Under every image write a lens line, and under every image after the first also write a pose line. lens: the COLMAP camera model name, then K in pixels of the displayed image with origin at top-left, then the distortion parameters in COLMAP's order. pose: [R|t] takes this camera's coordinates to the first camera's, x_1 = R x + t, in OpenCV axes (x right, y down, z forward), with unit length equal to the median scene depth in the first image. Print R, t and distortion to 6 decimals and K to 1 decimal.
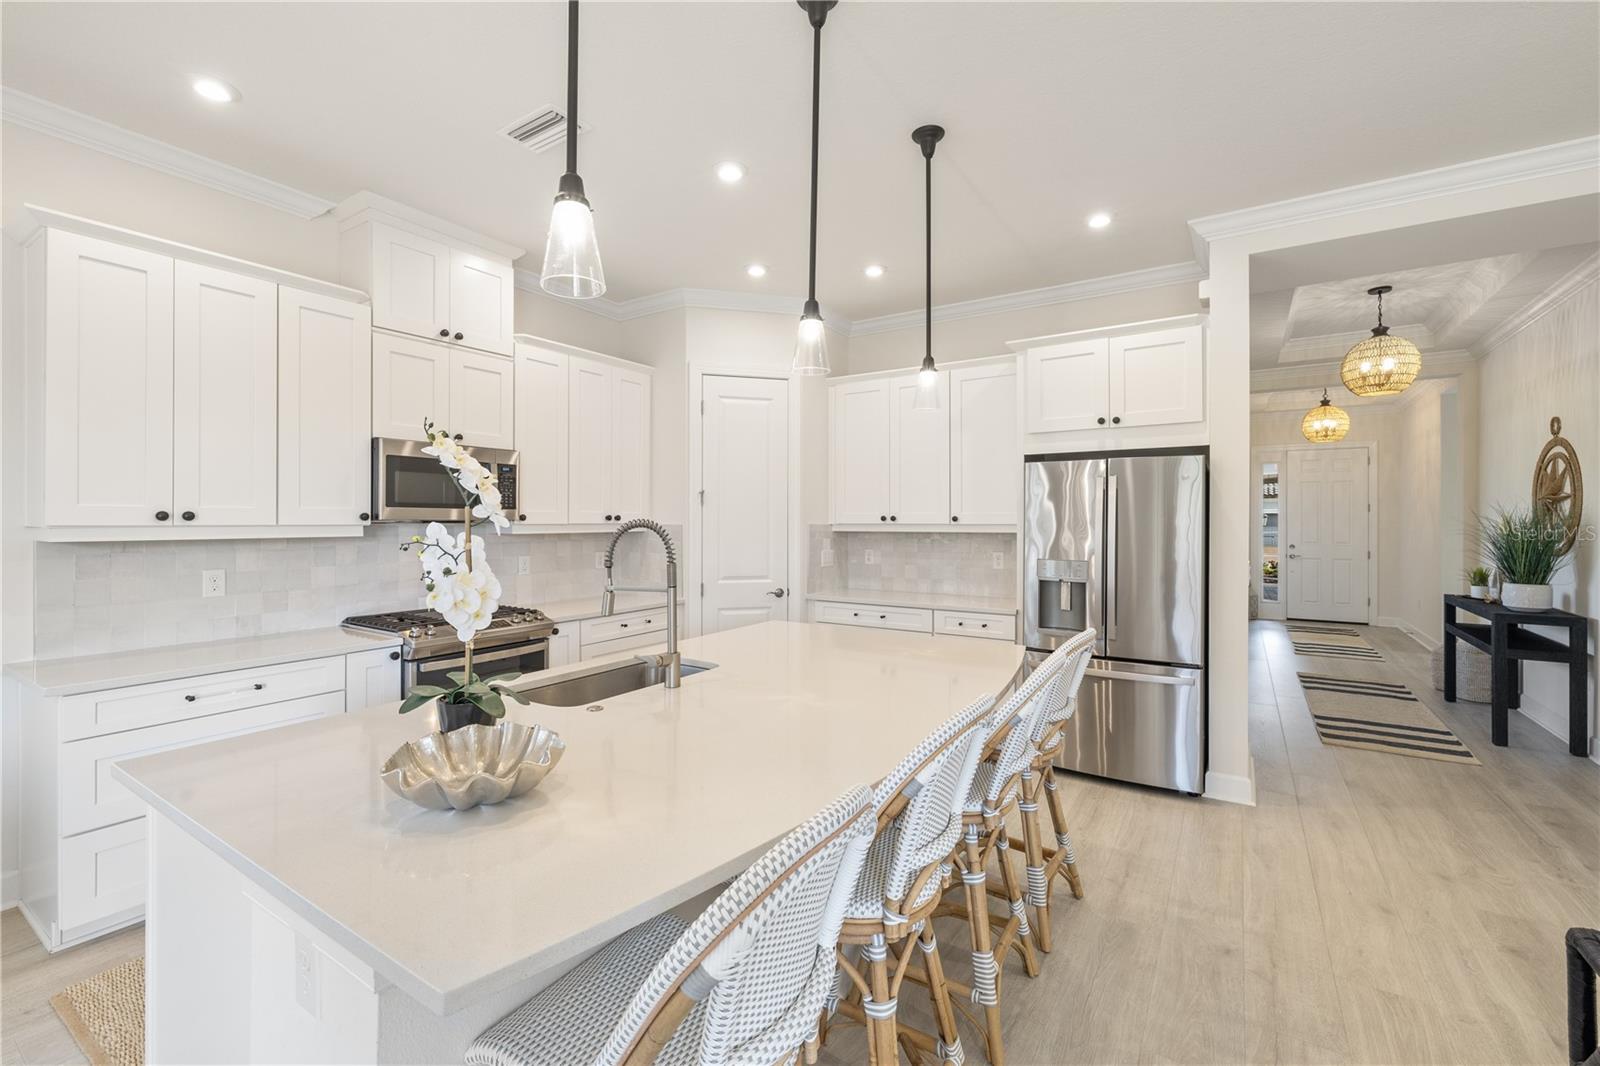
lens RADIAL K [[675.7, 0, 798.6], [0, 675.7, 520.5], [0, 0, 1]] dist [0.003252, -0.000756]
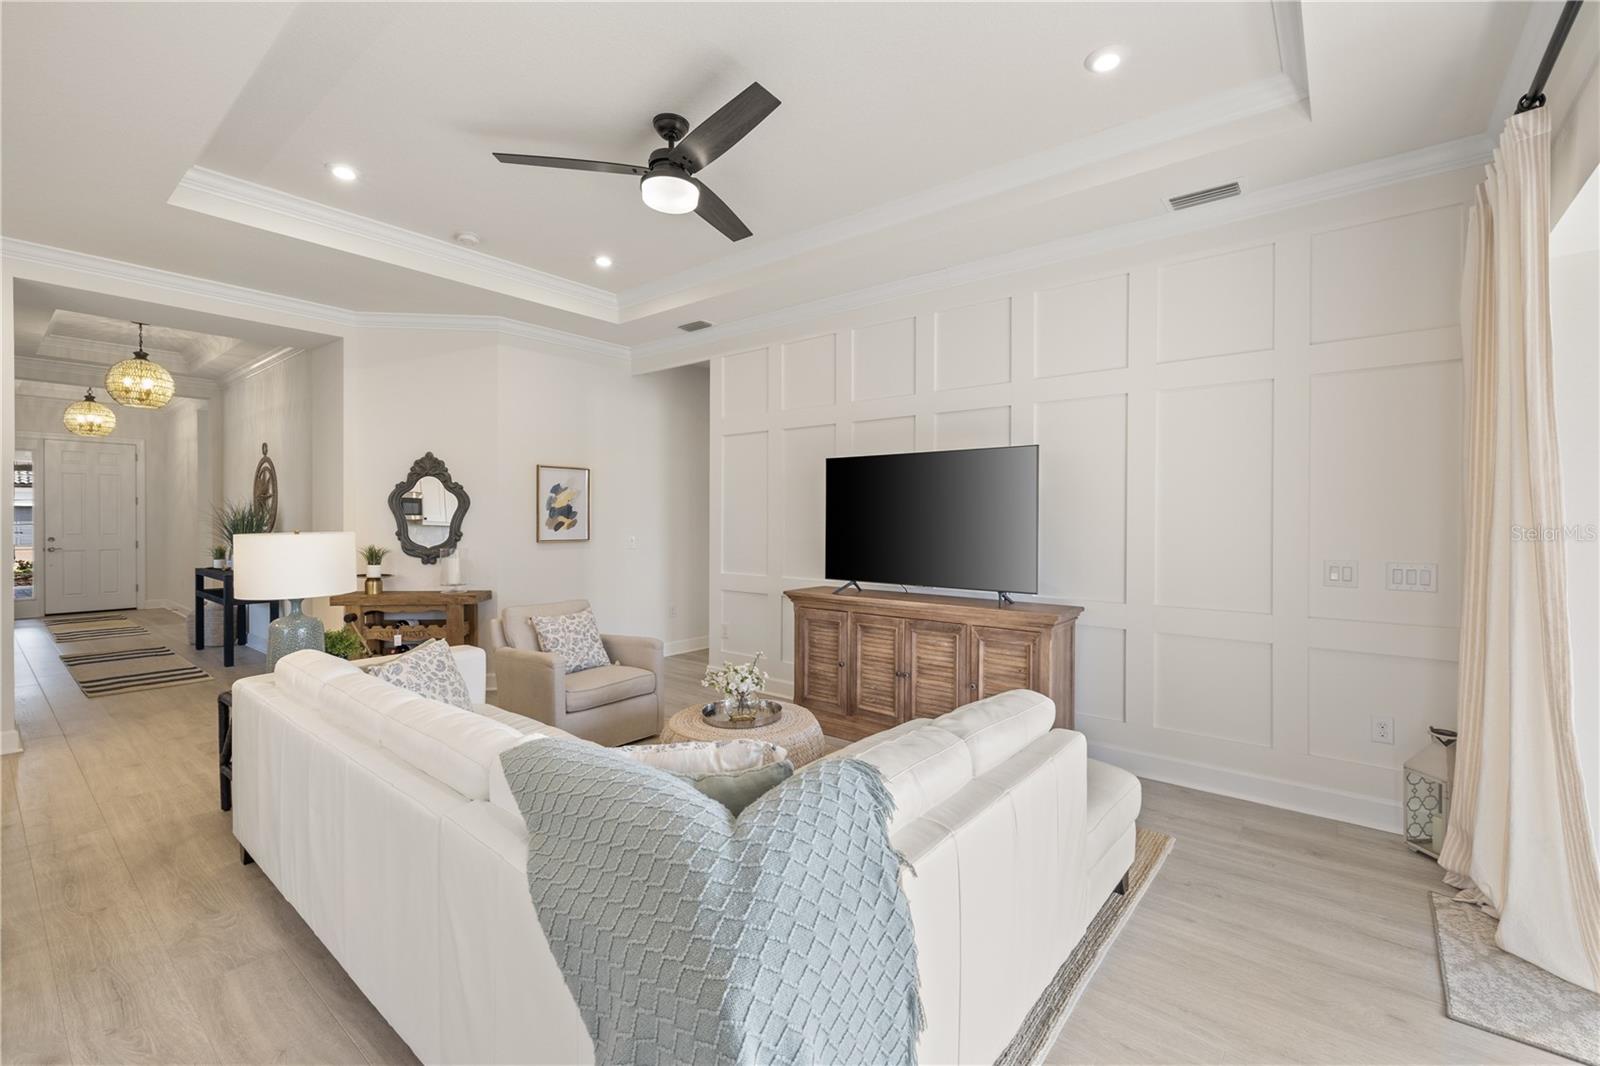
lens RADIAL K [[675.7, 0, 801.7], [0, 675.7, 523.9], [0, 0, 1]] dist [0.003252, -0.000756]
pose [[0.099571, -0.007268, 0.995004, -0.274744], [-0.004430, 0.999960, 0.007747, 0.010733], [-0.995021, -0.005179, 0.099535, -0.353281]]
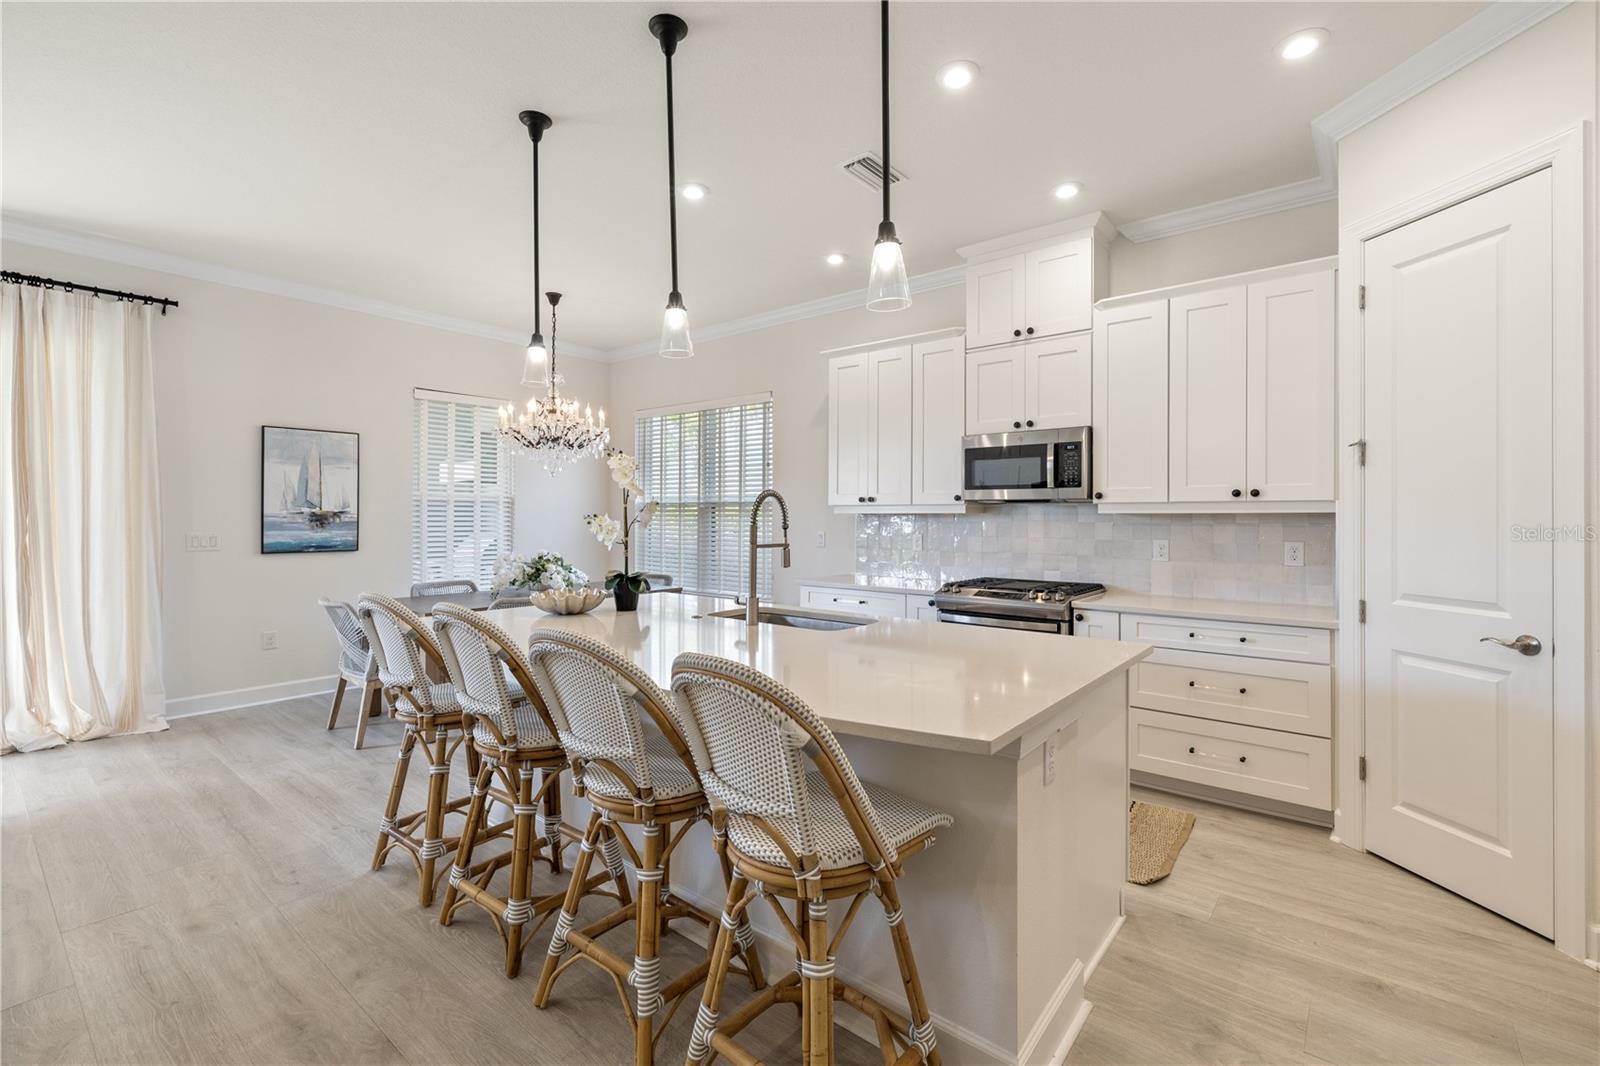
lens RADIAL K [[693.5, 0, 796.7], [0, 693.5, 516.9], [0, 0, 1]] dist [0.003647, -0.000078]
pose [[-0.106745, -0.003727, -0.994279, 0.527453], [-0.003886, 0.999987, -0.003331, 0.026504], [0.994279, 0.003508, -0.106758, 0.605184]]
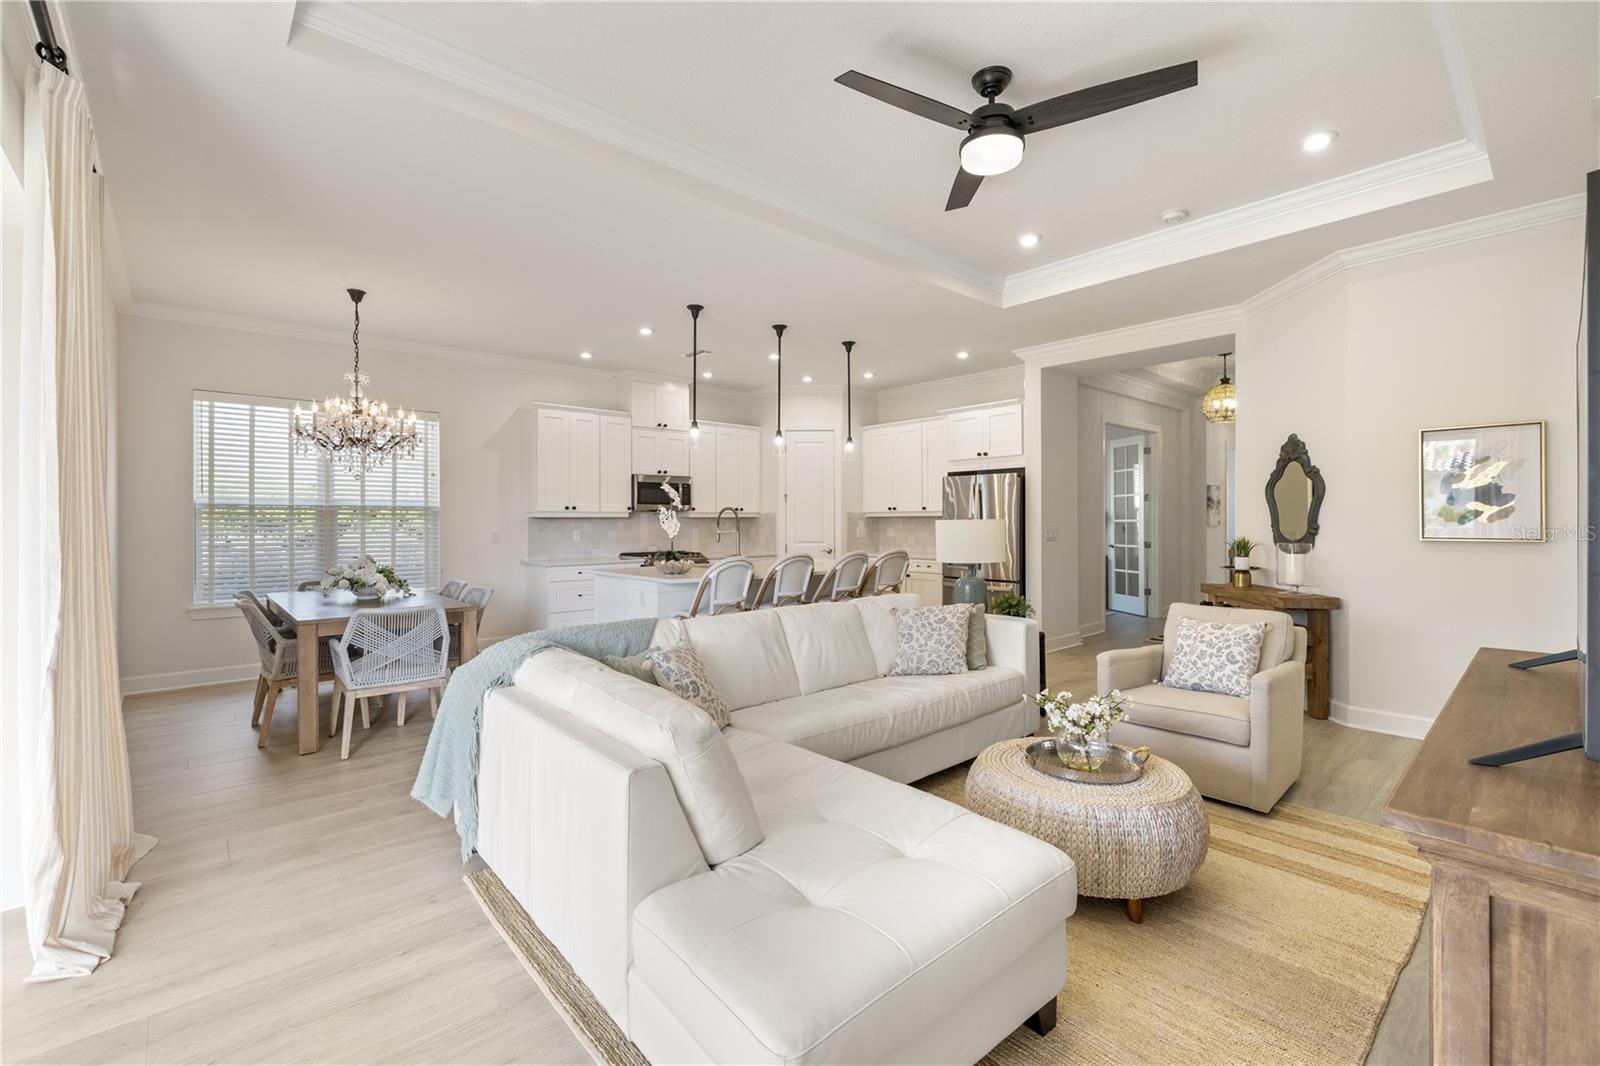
lens RADIAL K [[693.5, 0, 795.8], [0, 693.5, 516.0], [0, 0, 1]] dist [0.003647, -0.000078]
pose [[0.963625, -0.006581, -0.267177, 0.402559], [0.005276, 0.999970, -0.005602, 0.026864], [0.267206, 0.003989, 0.963631, -0.841385]]
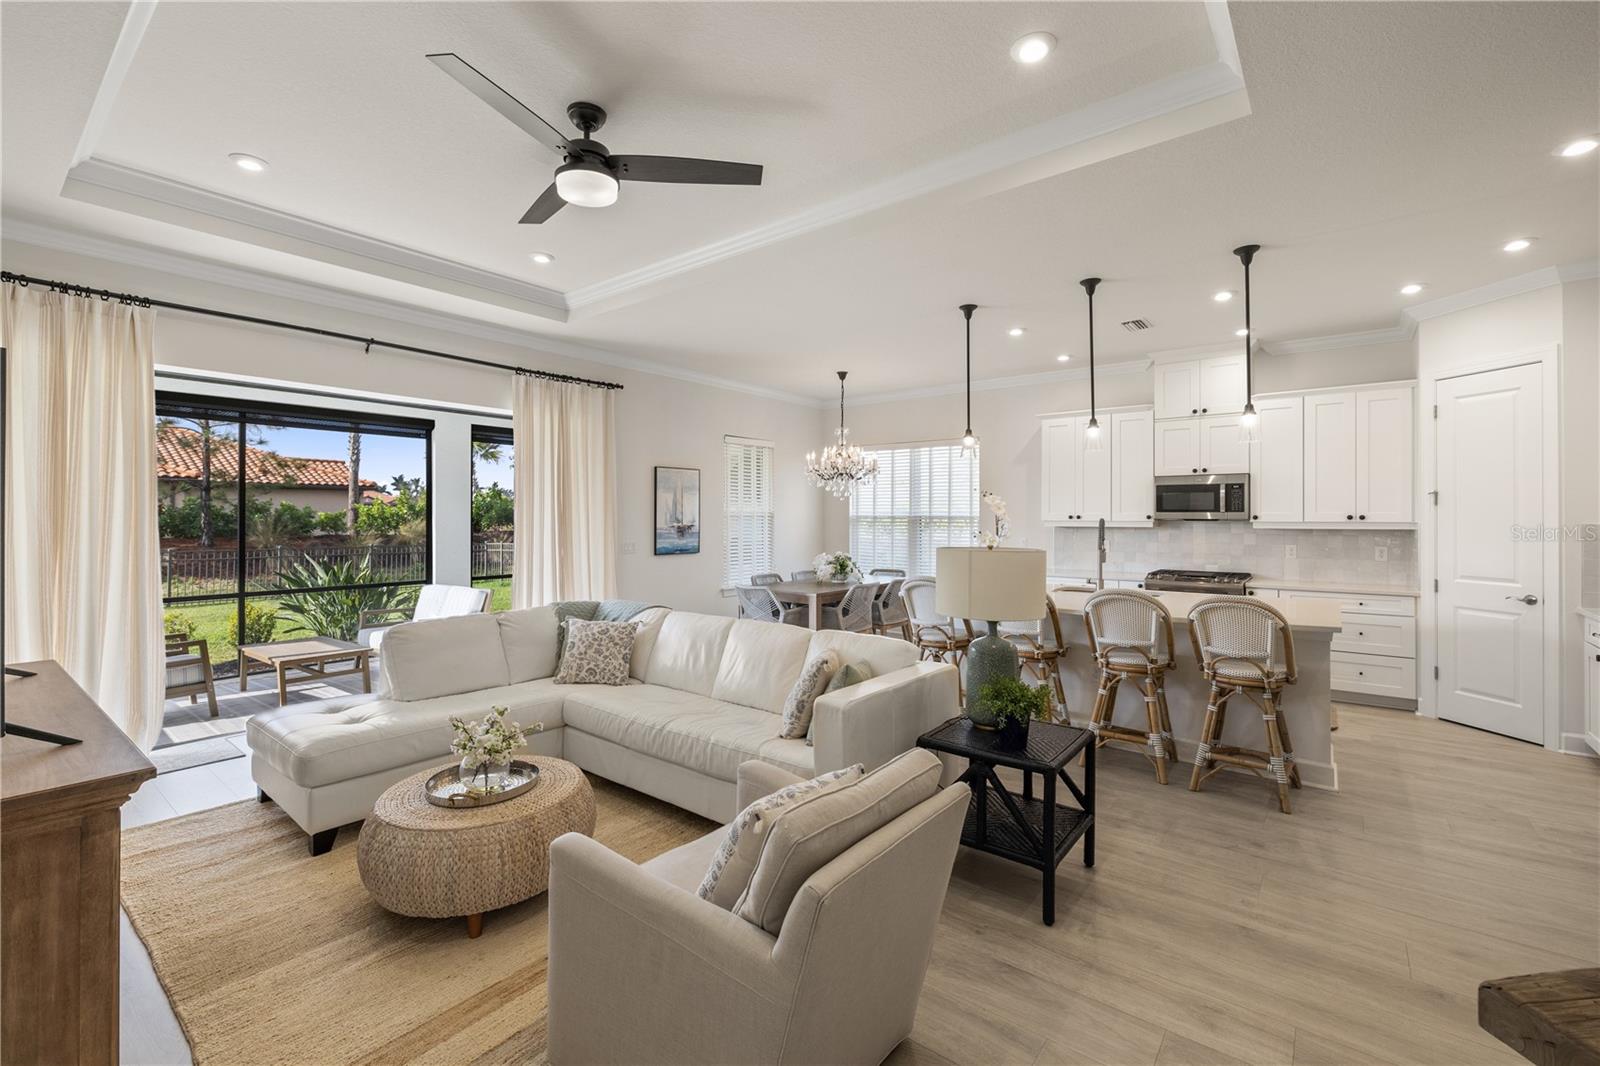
lens RADIAL K [[675.7, 0, 802.0], [0, 675.7, 516.3], [0, 0, 1]] dist [0.003252, -0.000756]
pose [[-0.088911, -0.002394, -0.996037, 1.039092], [-0.001339, 0.999996, -0.002284, -0.001604], [0.996039, 0.001131, -0.088914, 0.116096]]
